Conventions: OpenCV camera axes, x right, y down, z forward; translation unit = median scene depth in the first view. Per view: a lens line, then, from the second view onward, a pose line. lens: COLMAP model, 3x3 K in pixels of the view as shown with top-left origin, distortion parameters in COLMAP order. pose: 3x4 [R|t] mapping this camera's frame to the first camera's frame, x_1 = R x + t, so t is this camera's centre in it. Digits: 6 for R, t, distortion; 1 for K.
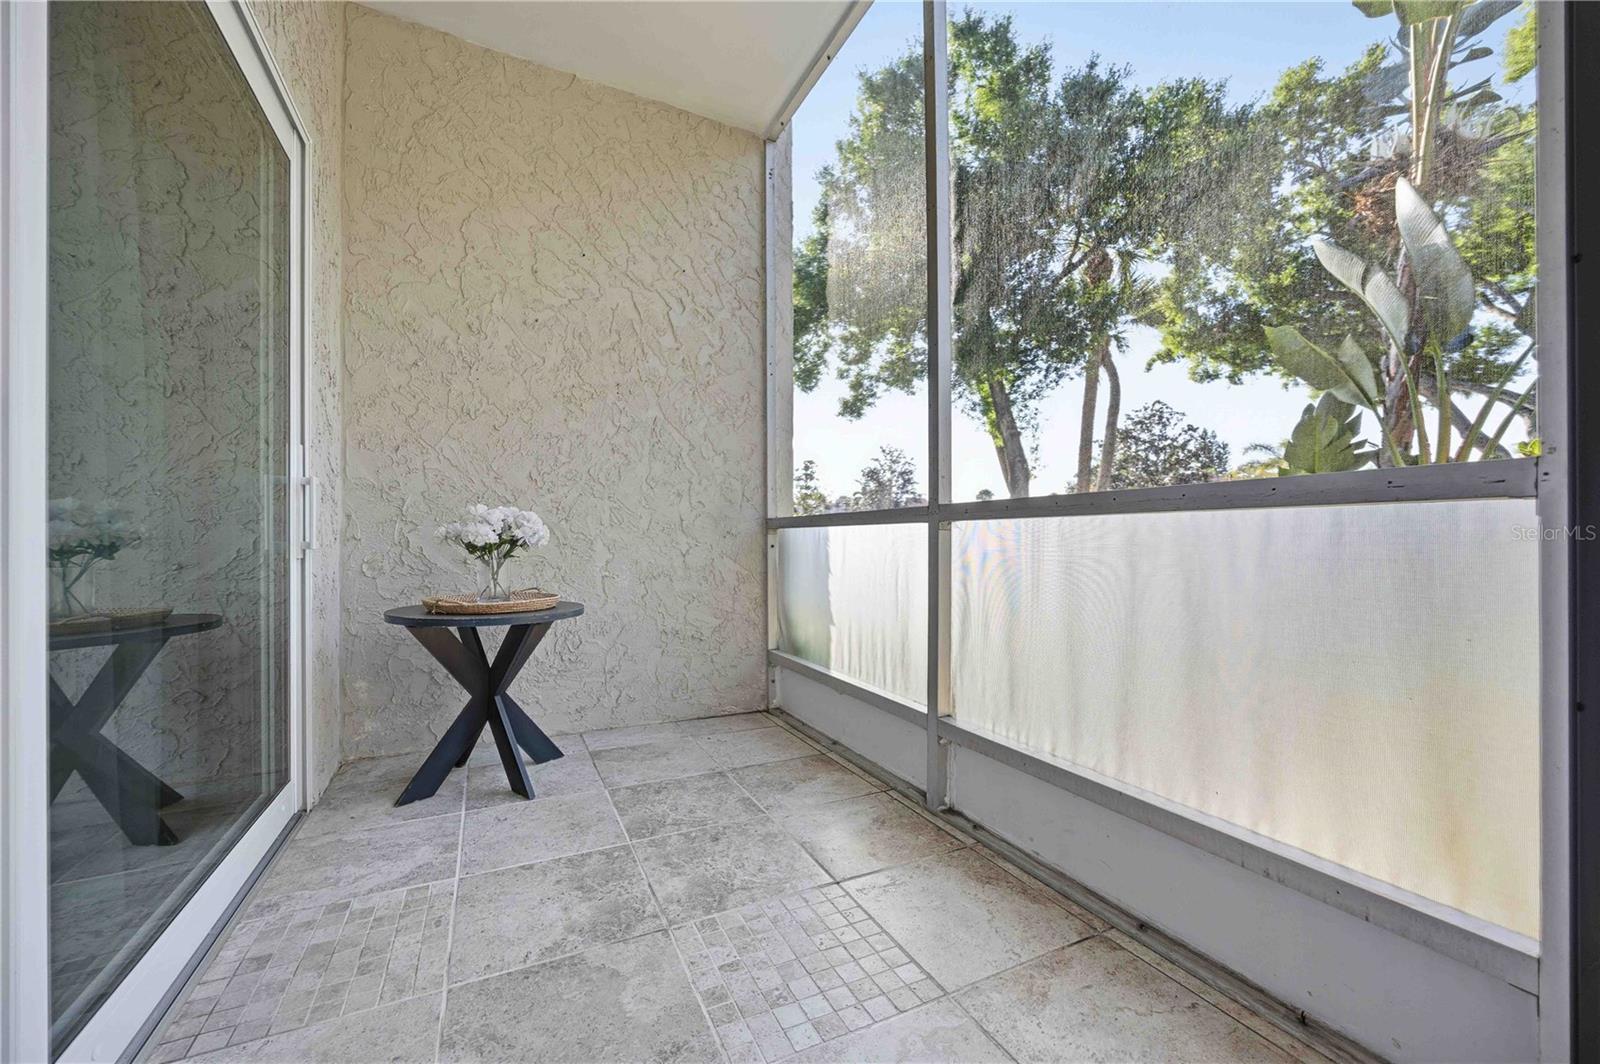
lens RADIAL K [[620.0, 0, 799.0], [0, 620.0, 534.3], [0, 0, 1]] dist [0.000089, -0.000351]
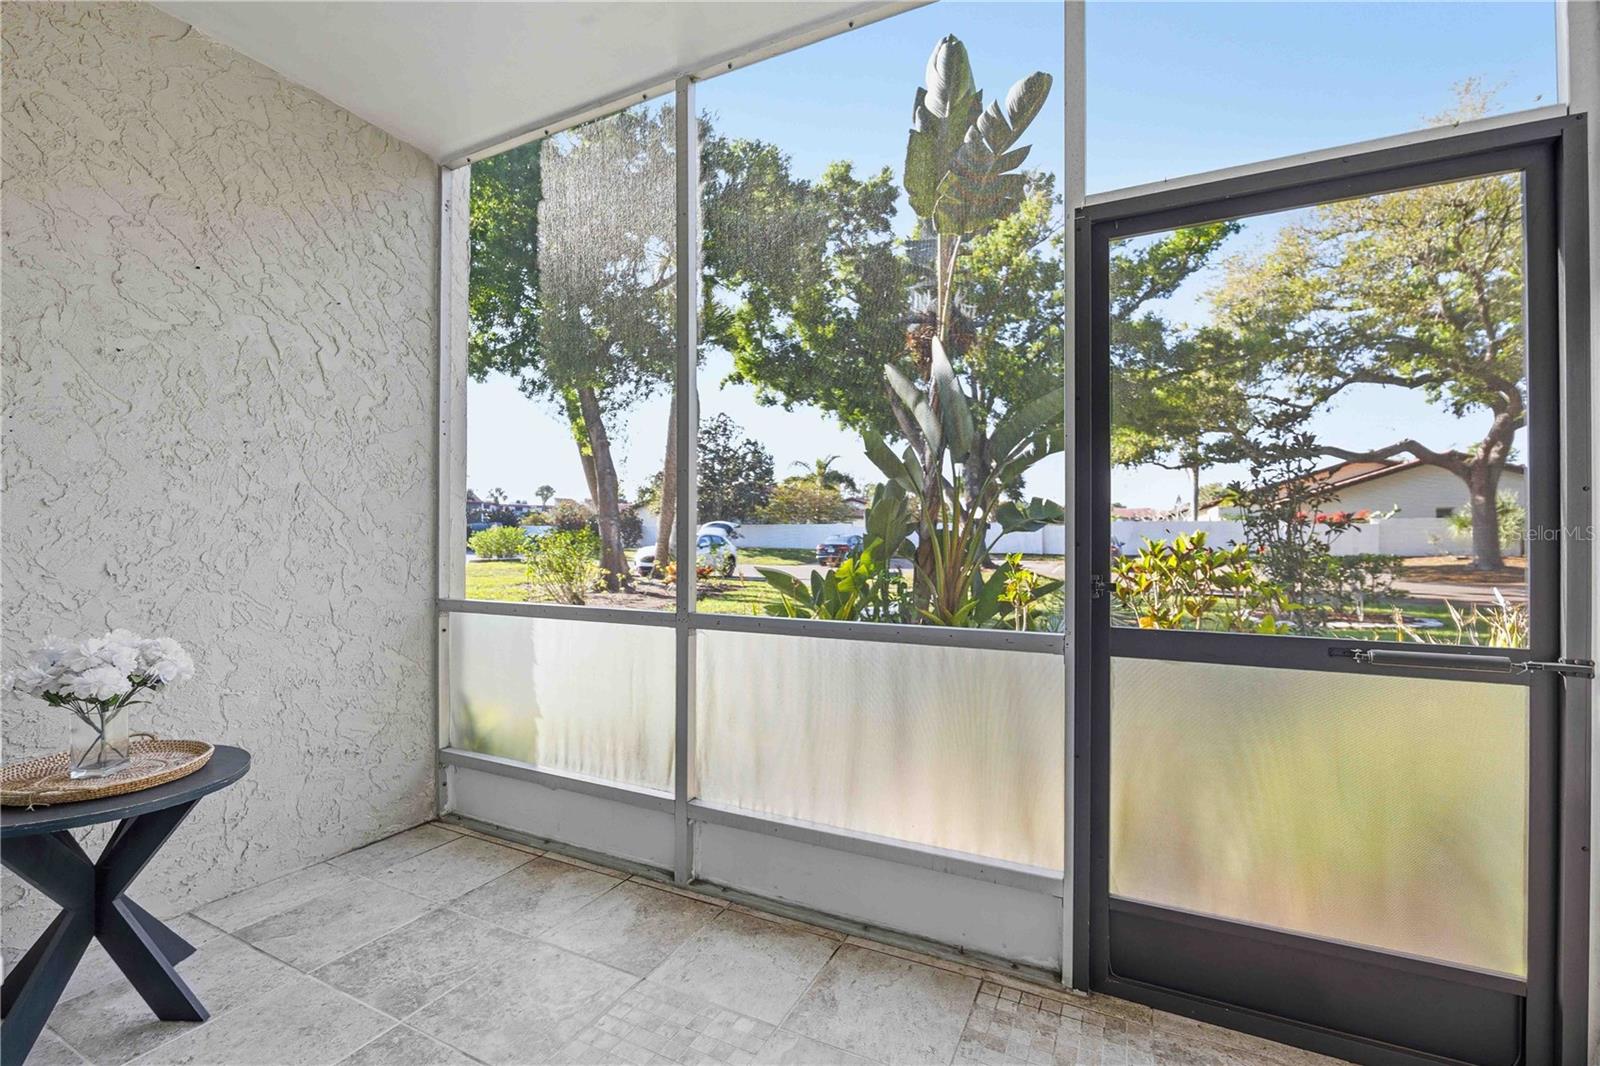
lens RADIAL K [[694.1, 0, 797.6], [0, 694.1, 530.9], [0, 0, 1]] dist [-0.016240, 0.000593]
pose [[0.798309, 0.008624, 0.602187, -0.247235], [-0.006338, 0.999962, -0.005918, -0.125440], [-0.602215, 0.000908, 0.798333, -0.082622]]
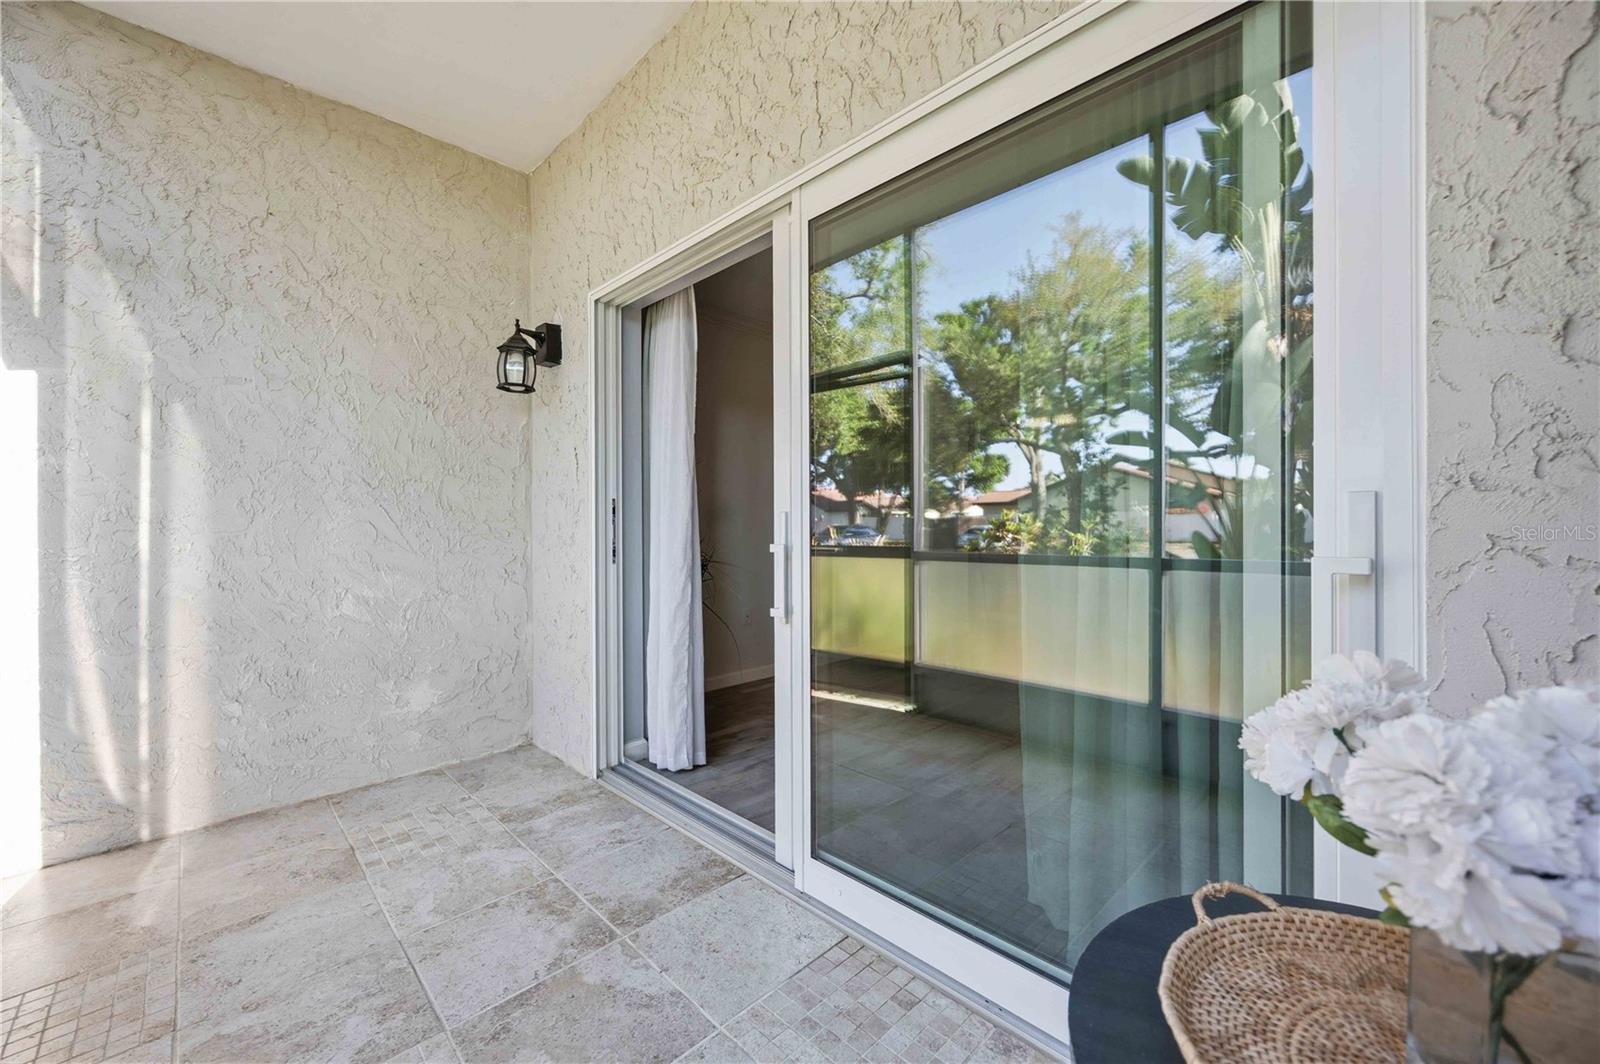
lens RADIAL K [[620.0, 0, 799.0], [0, 620.0, 534.3], [0, 0, 1]] dist [0.000089, -0.000351]
pose [[-0.950401, 0.008997, -0.310897, -0.145034], [0.008741, 0.999959, 0.002217, -0.071111], [0.310905, -0.000611, -0.950441, 0.853584]]
